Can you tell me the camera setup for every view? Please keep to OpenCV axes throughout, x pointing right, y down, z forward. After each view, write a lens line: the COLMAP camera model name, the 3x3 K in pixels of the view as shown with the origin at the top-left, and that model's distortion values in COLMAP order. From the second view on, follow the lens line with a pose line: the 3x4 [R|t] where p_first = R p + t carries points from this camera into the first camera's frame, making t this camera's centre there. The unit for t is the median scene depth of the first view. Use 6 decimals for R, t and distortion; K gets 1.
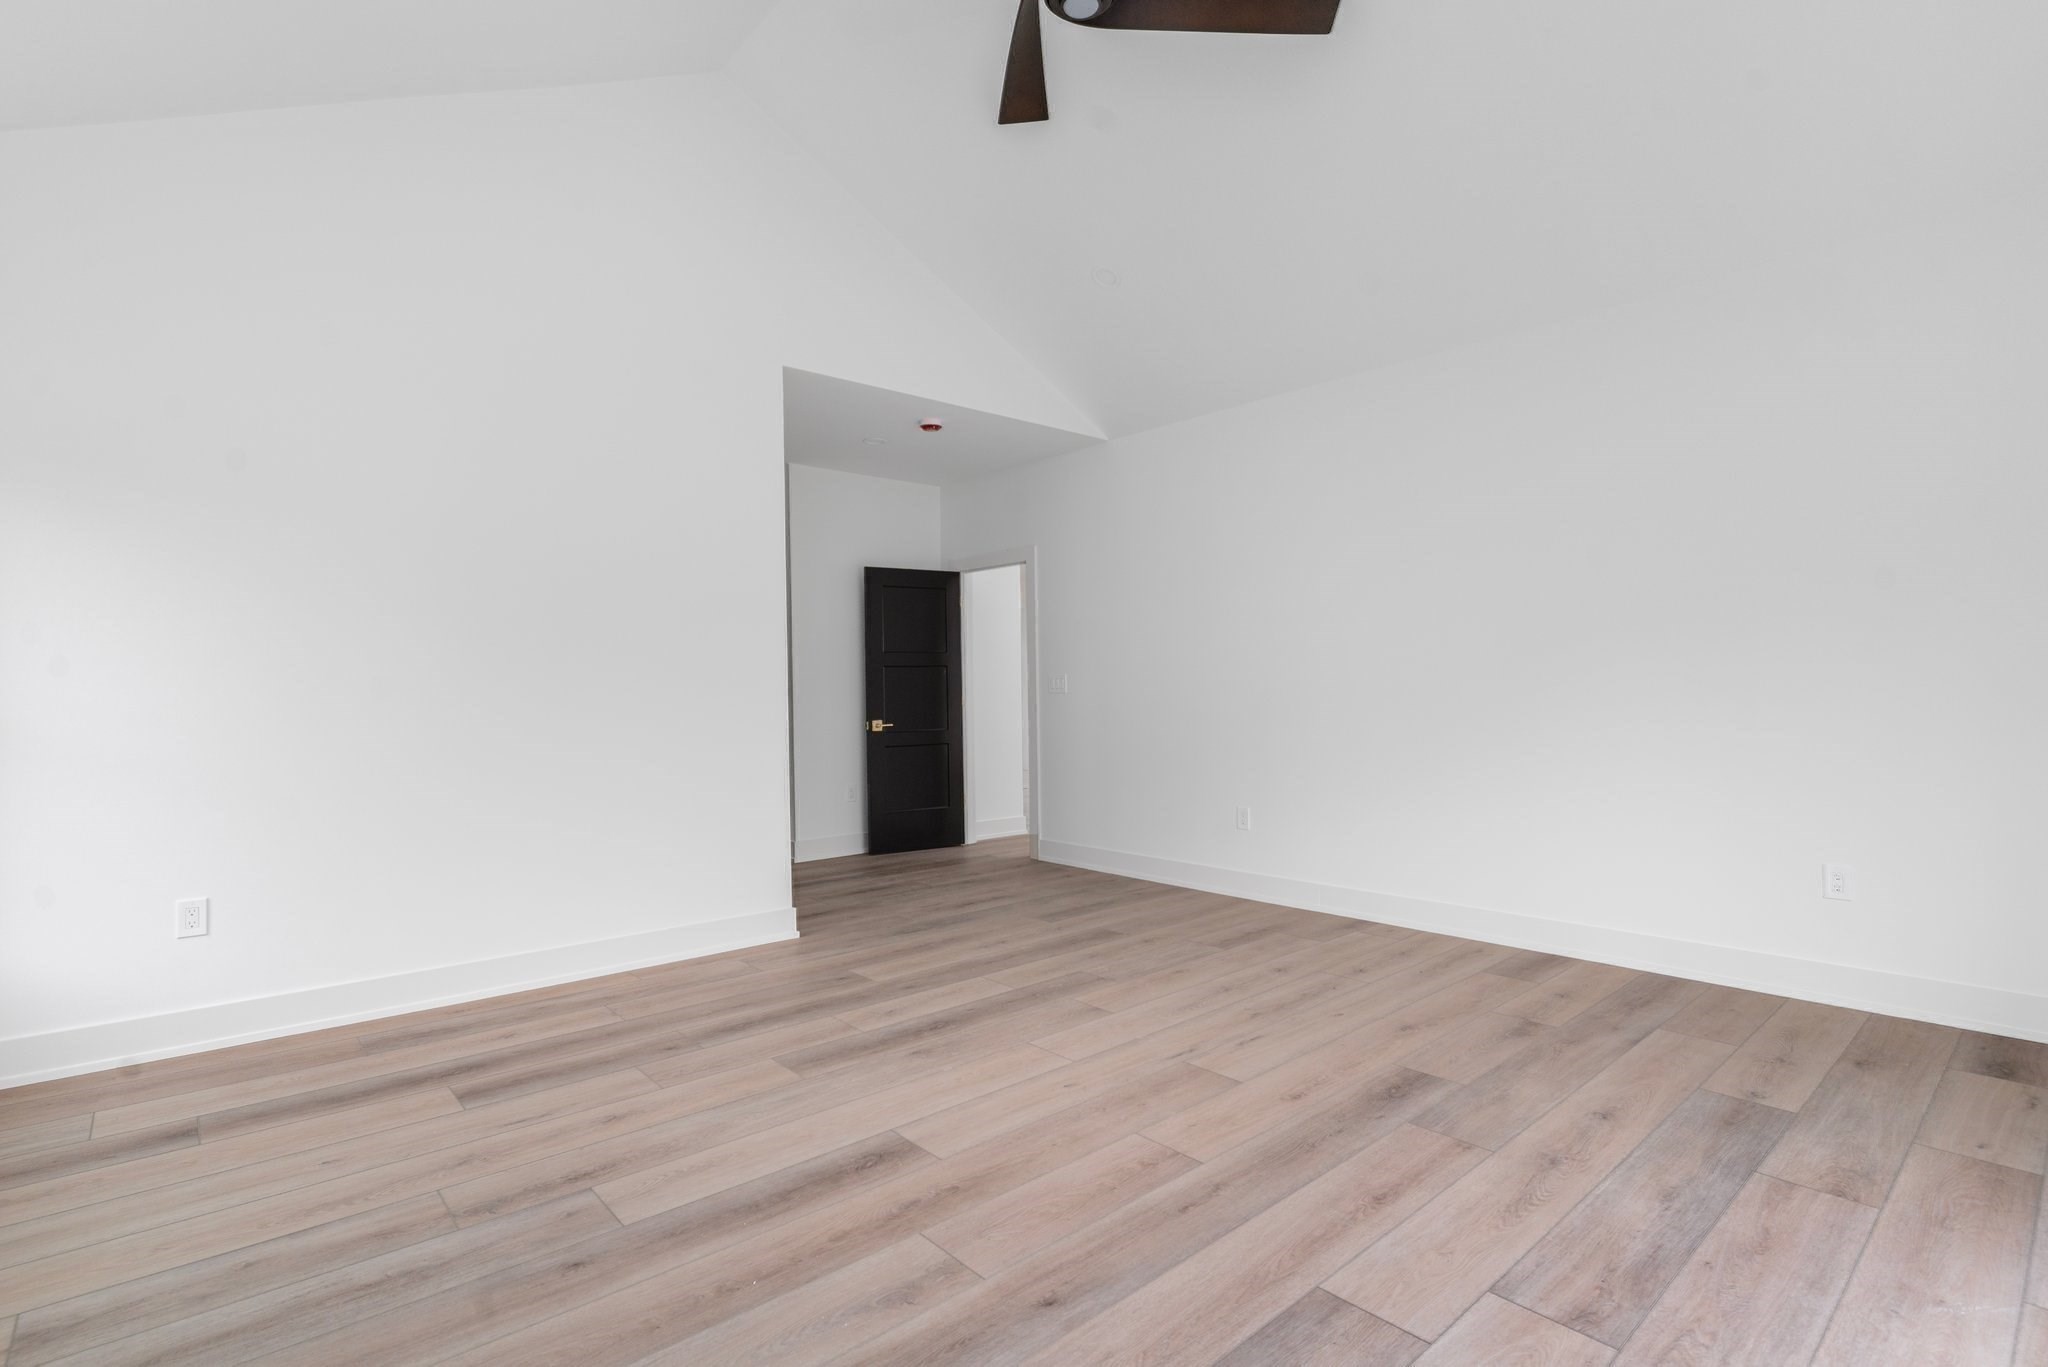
lens RADIAL K [[999.8, 0, 1020.0], [0, 999.8, 683.5], [0, 0, 1]] dist [-0.029095, 0.001955]
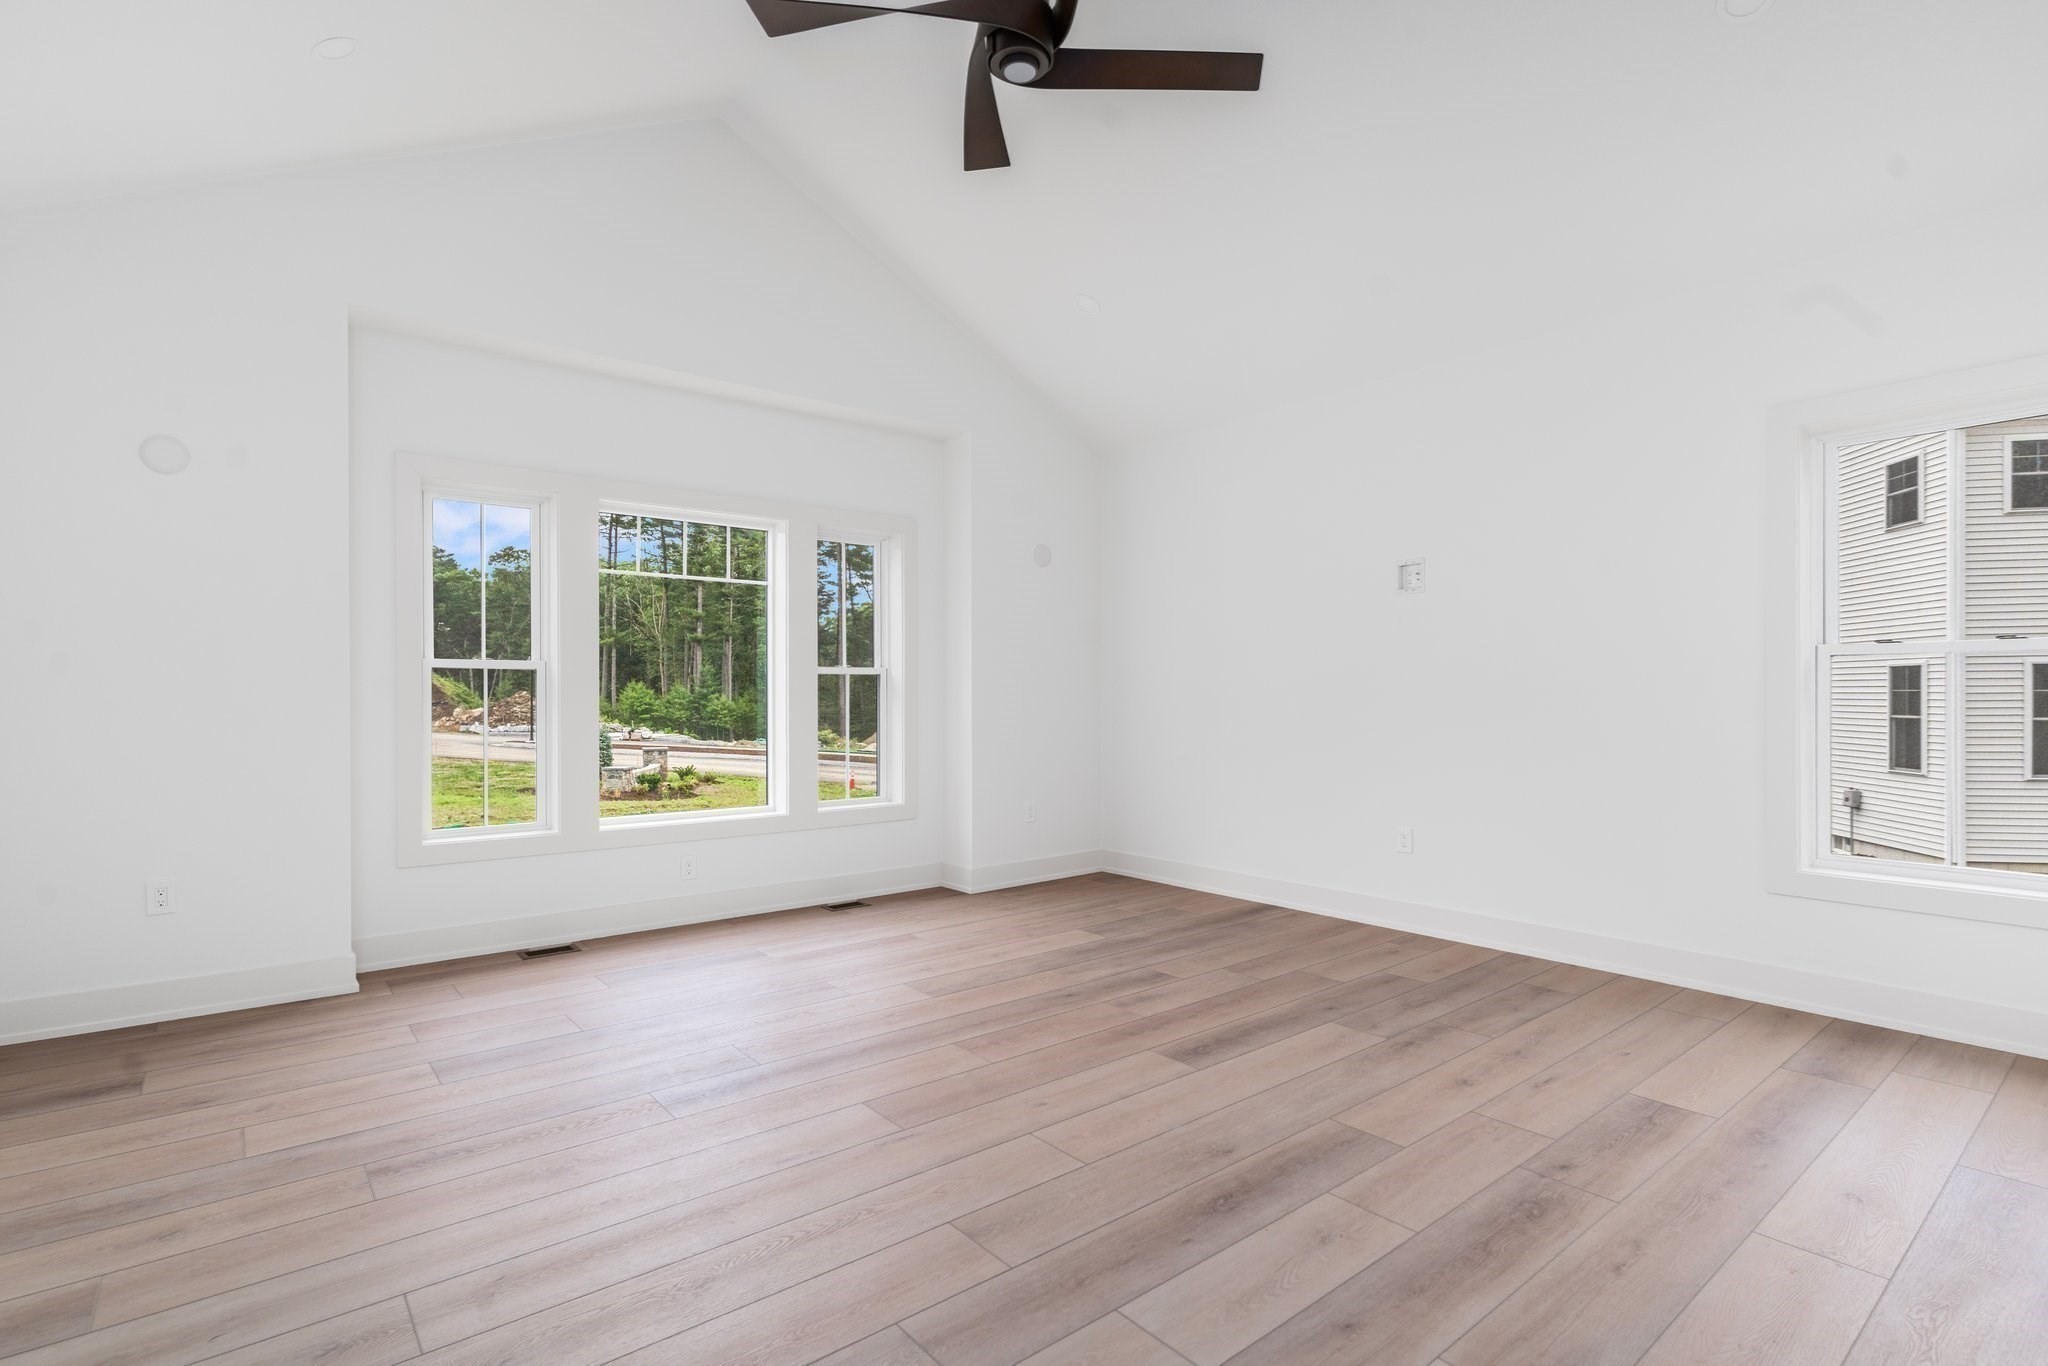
lens RADIAL K [[999.8, 0, 1033.2], [0, 999.8, 691.7], [0, 0, 1]] dist [-0.029095, 0.001955]
pose [[-0.999519, 0.013668, 0.027834, 0.027514], [0.013427, 0.999871, -0.008816, 0.012275], [-0.027950, -0.008438, -0.999574, 2.144050]]
